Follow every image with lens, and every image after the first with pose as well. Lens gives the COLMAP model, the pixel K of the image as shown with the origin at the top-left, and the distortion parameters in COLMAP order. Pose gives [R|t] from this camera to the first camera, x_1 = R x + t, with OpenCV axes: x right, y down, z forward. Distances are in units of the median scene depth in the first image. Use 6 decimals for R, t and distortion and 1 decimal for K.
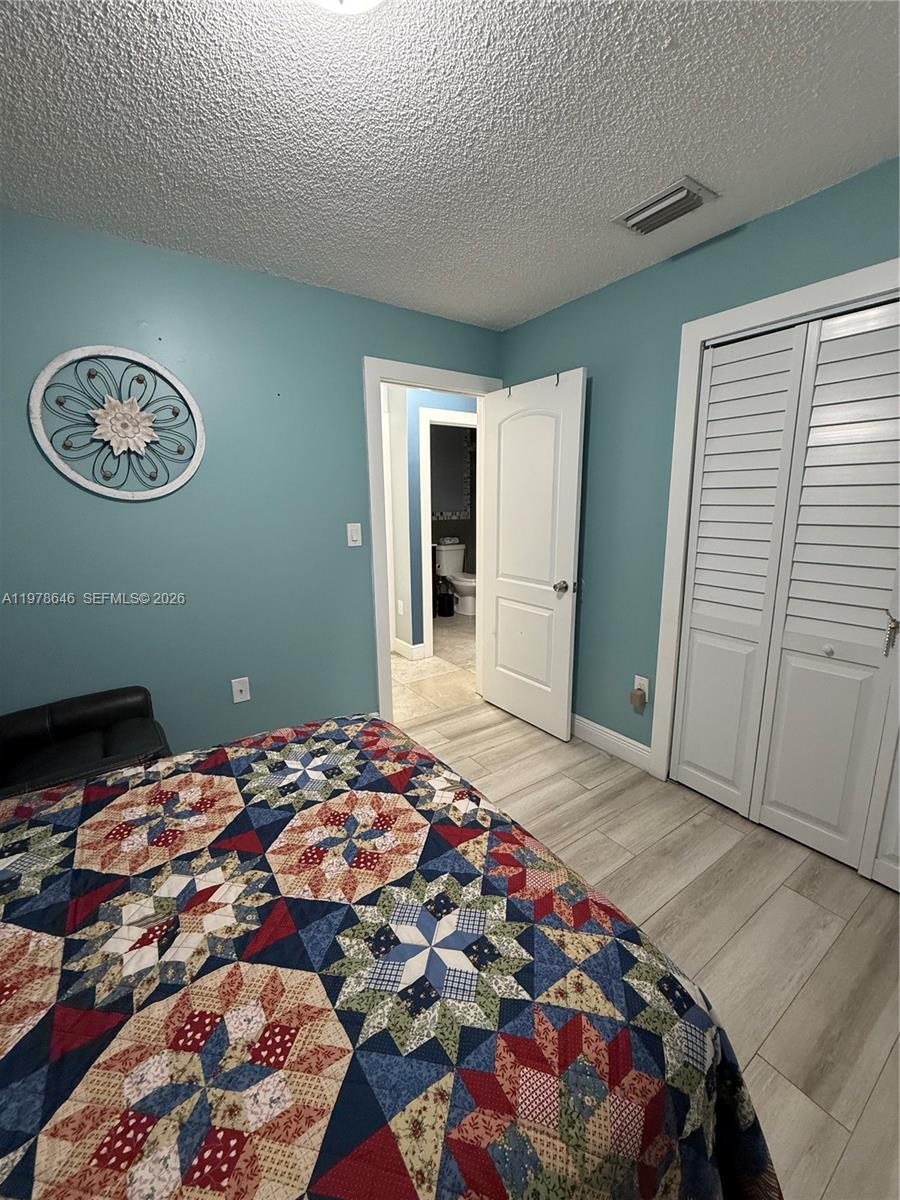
lens RADIAL K [[487.6, 0, 452.1], [0, 487.6, 598.4], [0, 0, 1]] dist [-0.000479, 0.000716]
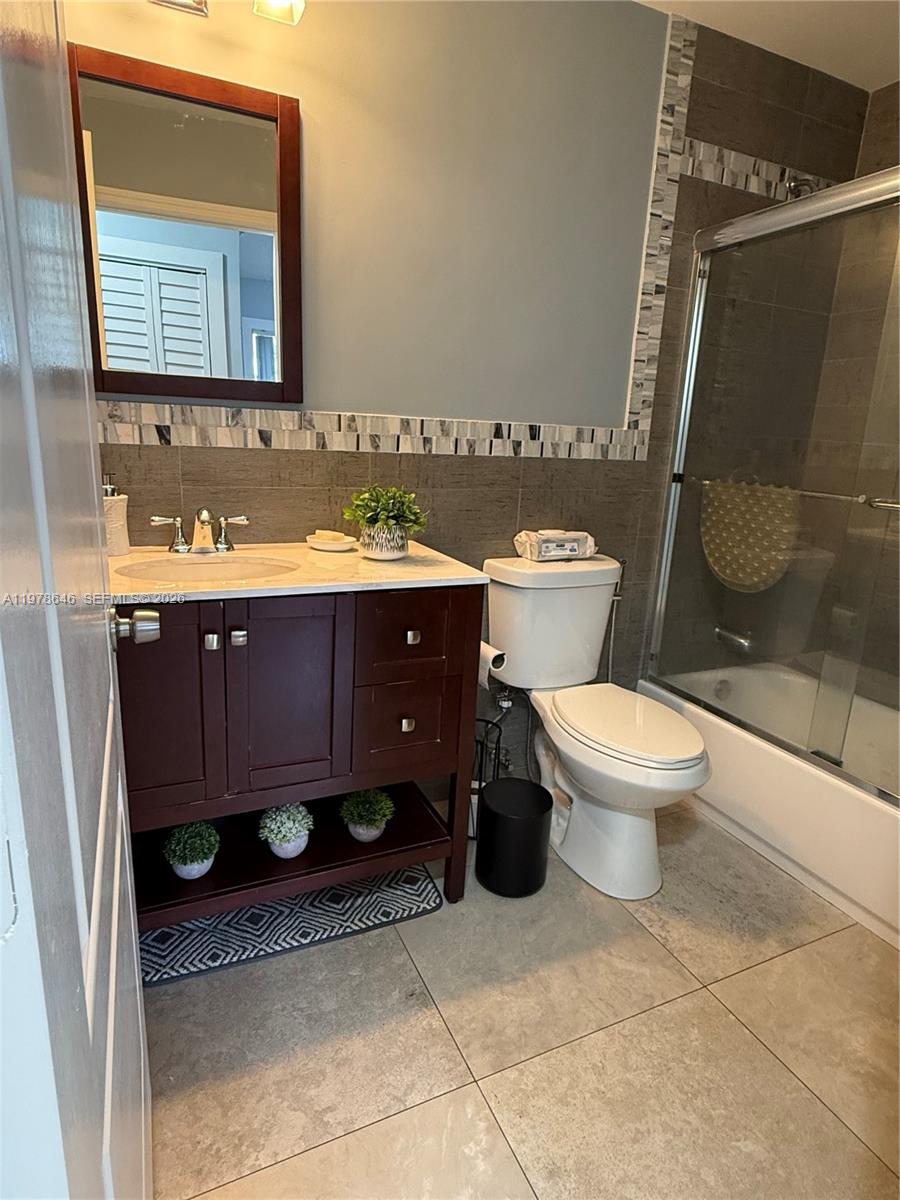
lens RADIAL K [[653.7, 0, 449.0], [0, 653.7, 598.1], [0, 0, 1]] dist [-0.000883, -0.000280]
pose [[0.981486, 0.091495, -0.168265, -0.000787], [-0.084376, 0.995228, 0.049001, -0.103507], [0.171946, -0.033896, 0.984523, 0.670671]]
